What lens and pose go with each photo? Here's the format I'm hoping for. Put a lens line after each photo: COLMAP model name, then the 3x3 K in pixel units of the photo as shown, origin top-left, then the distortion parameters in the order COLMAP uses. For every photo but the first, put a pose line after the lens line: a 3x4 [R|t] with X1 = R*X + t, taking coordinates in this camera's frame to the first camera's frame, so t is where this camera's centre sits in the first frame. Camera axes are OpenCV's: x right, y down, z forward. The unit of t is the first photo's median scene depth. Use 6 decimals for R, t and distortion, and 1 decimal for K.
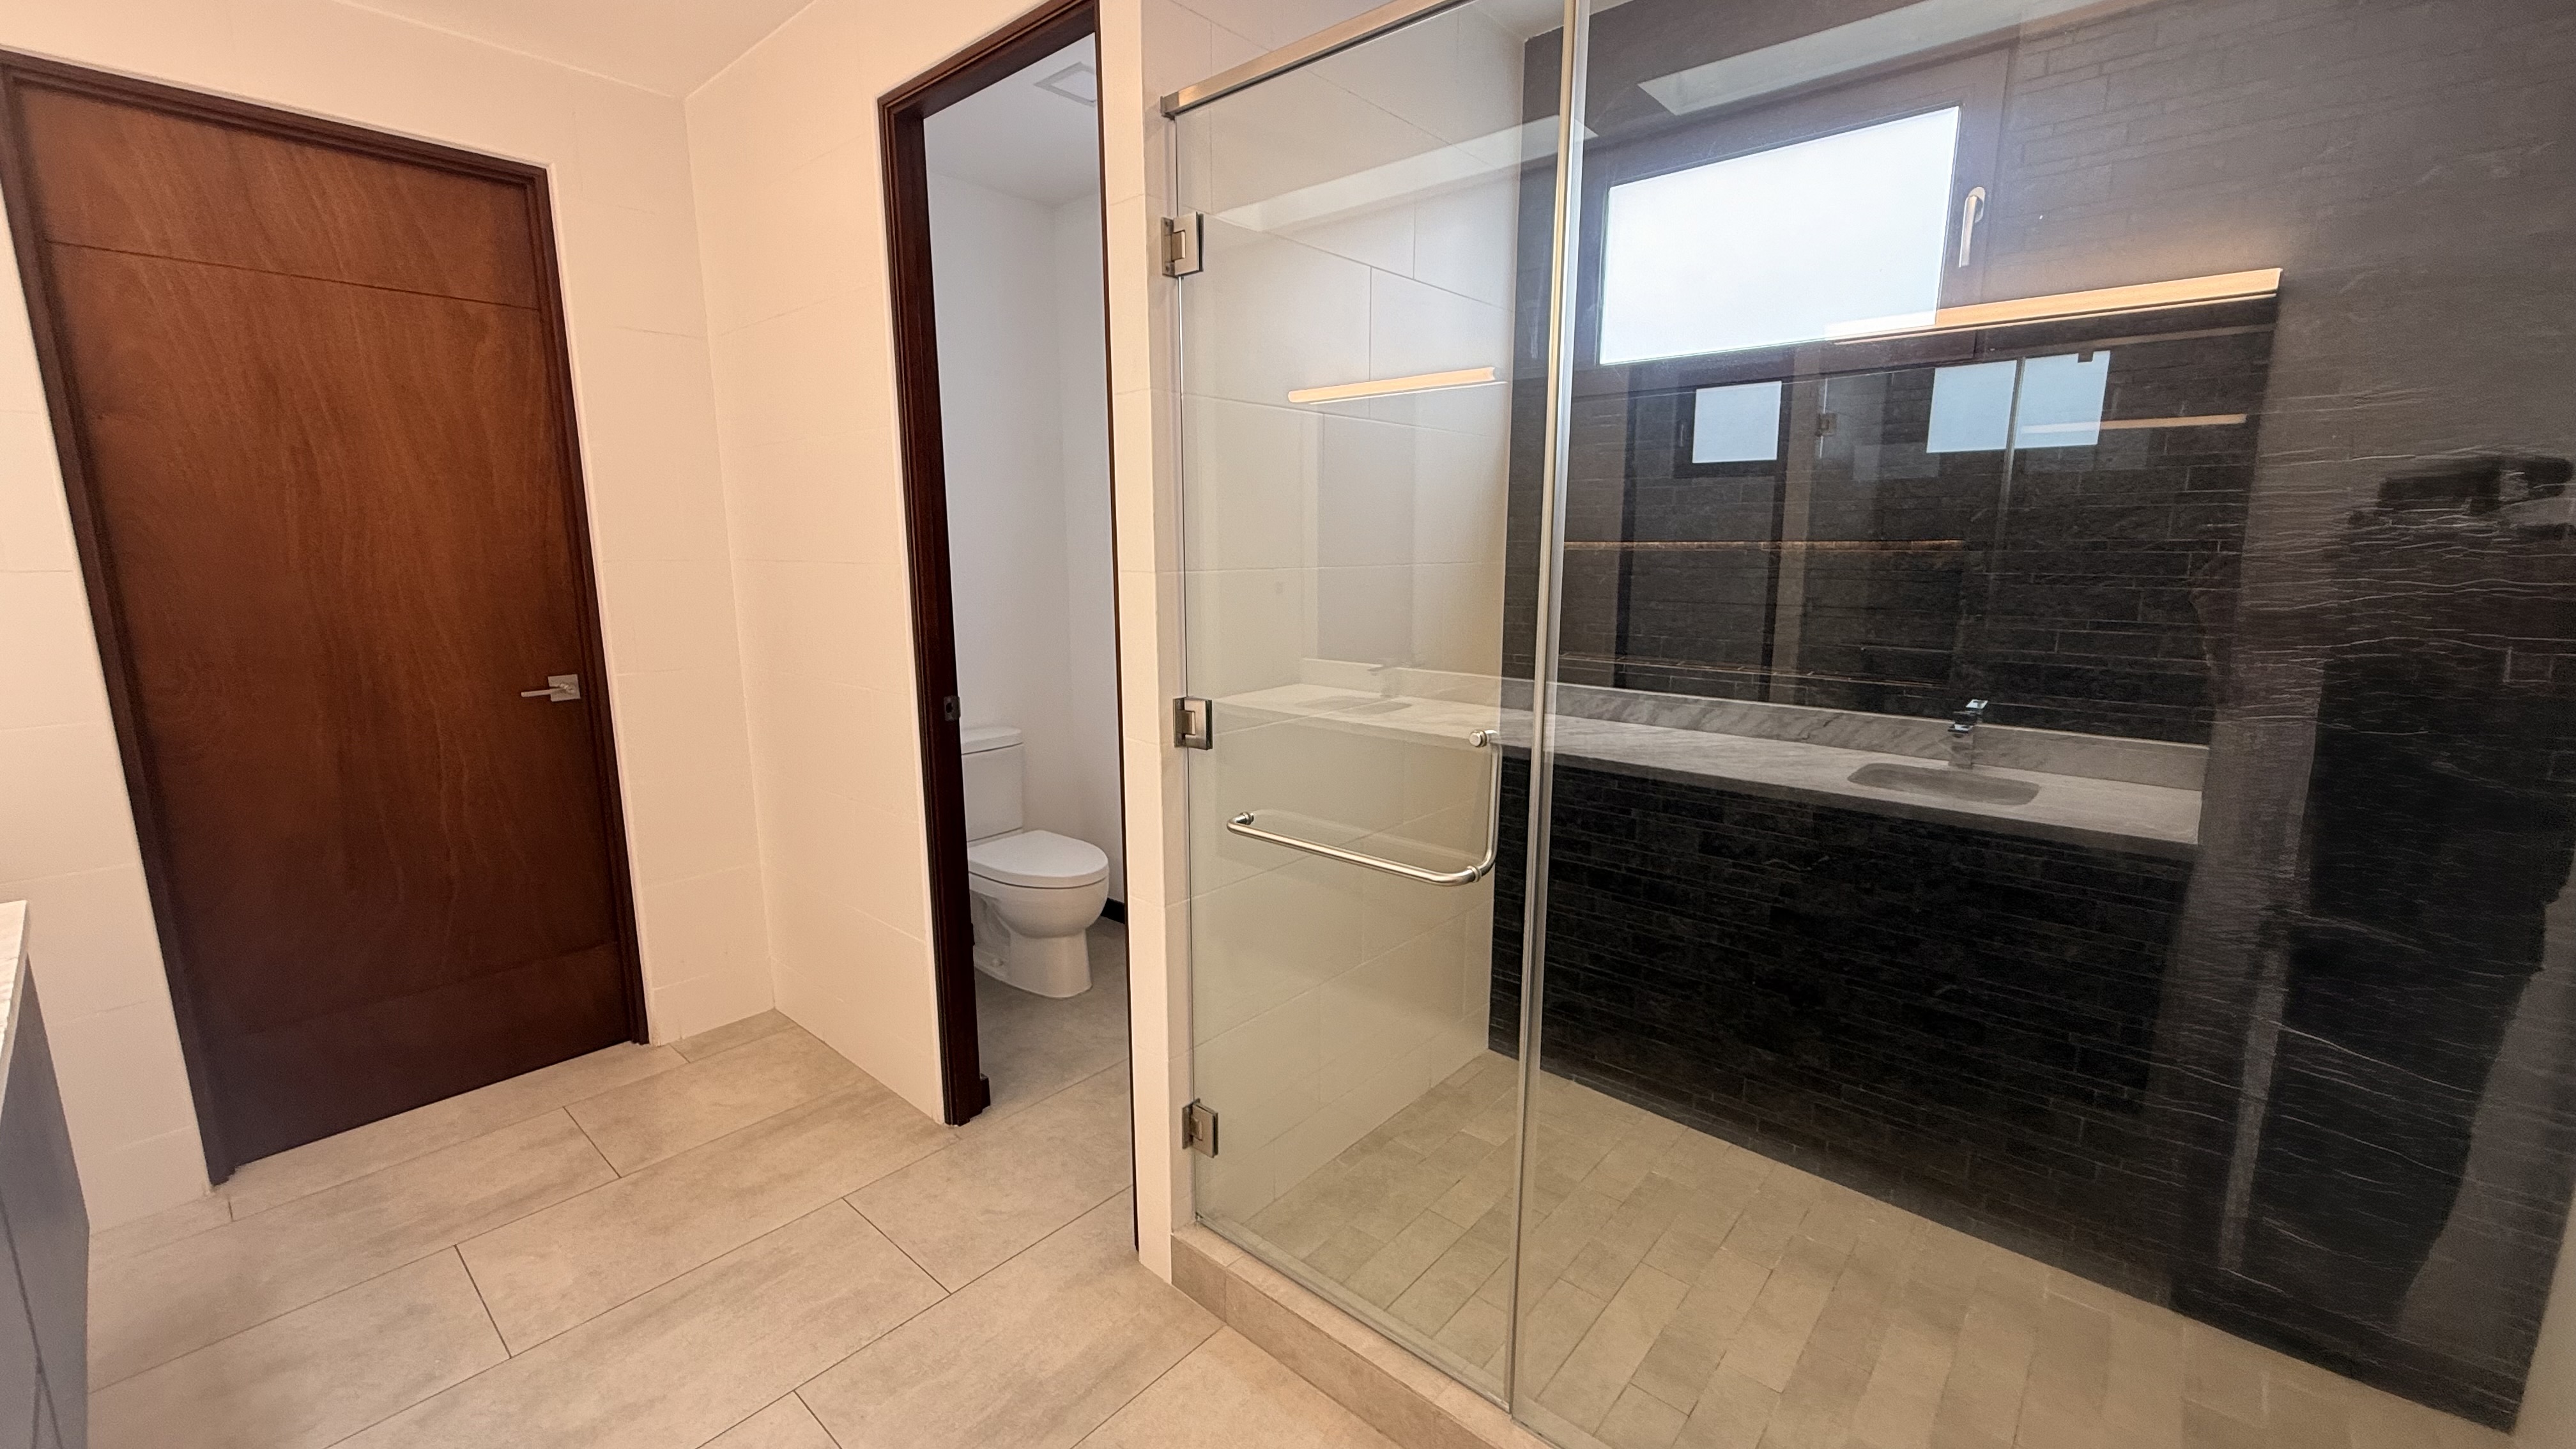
lens RADIAL K [[1026.9, 0, 1287.3], [0, 1026.9, 721.5], [0, 0, 1]] dist [0.002711, 0.000668]
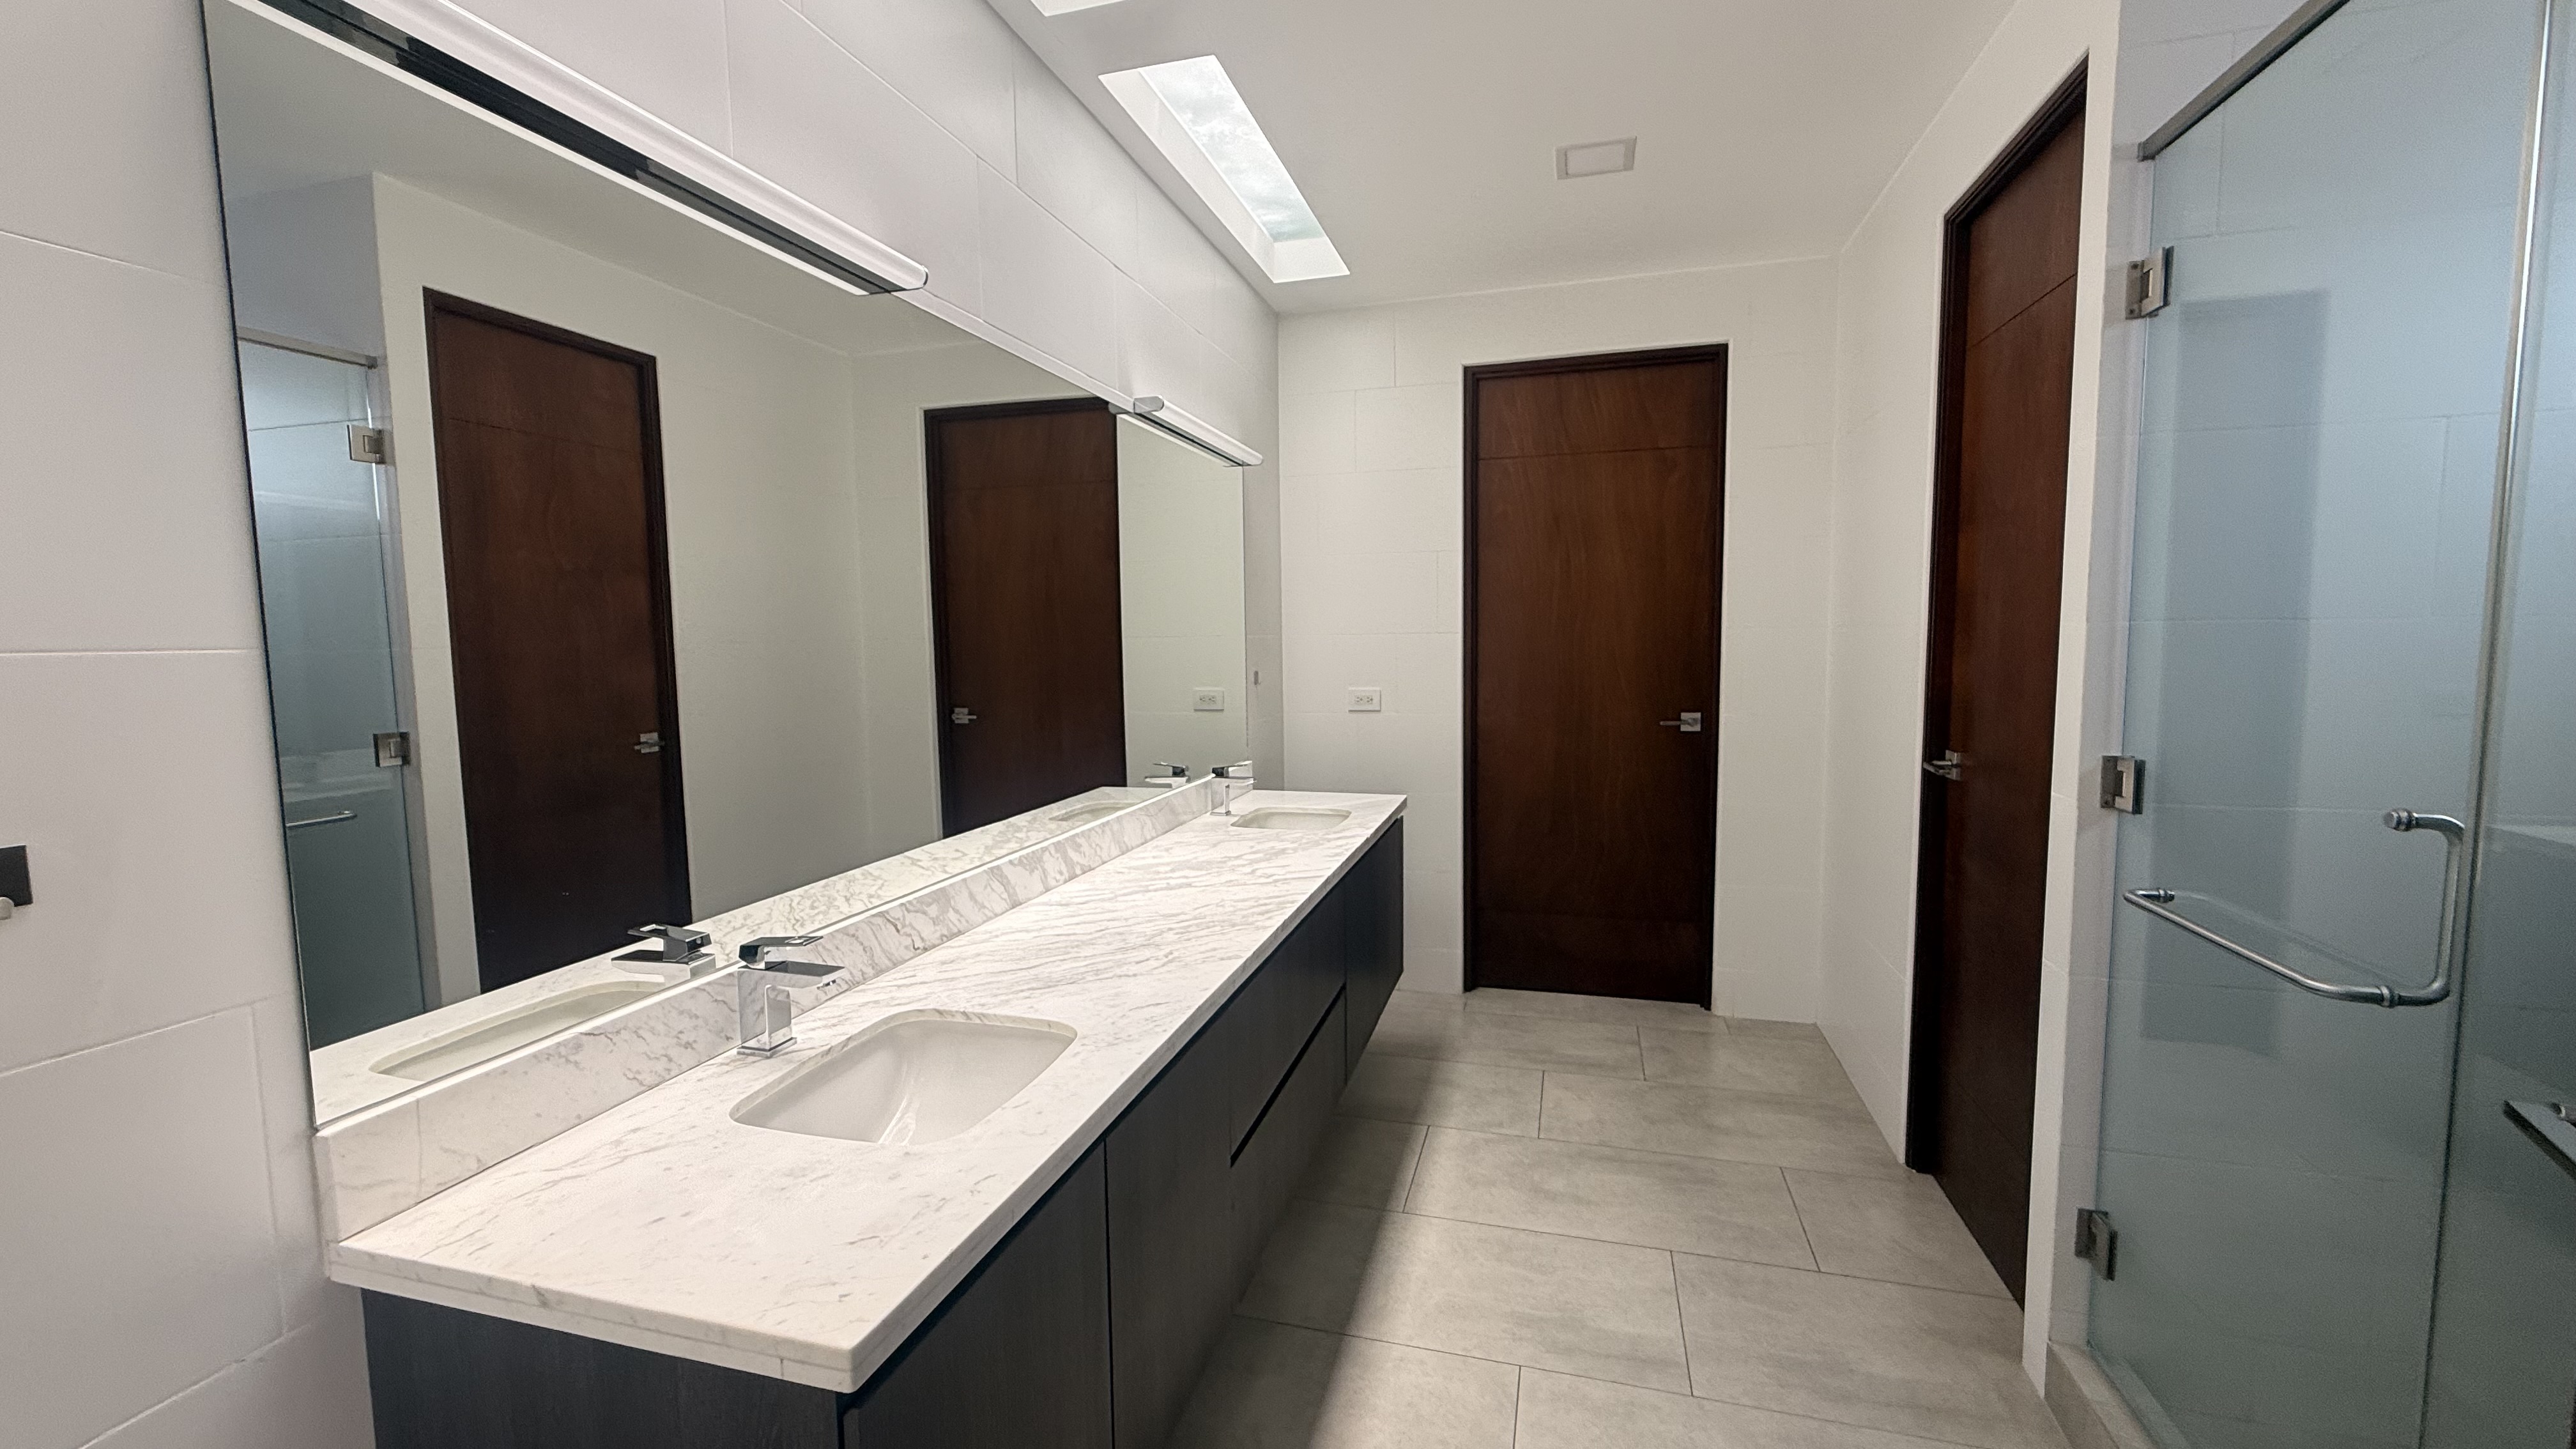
lens RADIAL K [[1026.9, 0, 1293.9], [0, 1026.9, 720.9], [0, 0, 1]] dist [0.002711, 0.000668]
pose [[0.440556, 0.071587, -0.894866, 0.336848], [-0.143736, 0.989580, 0.008400, 0.036726], [0.886144, 0.124924, 0.446255, -0.066621]]
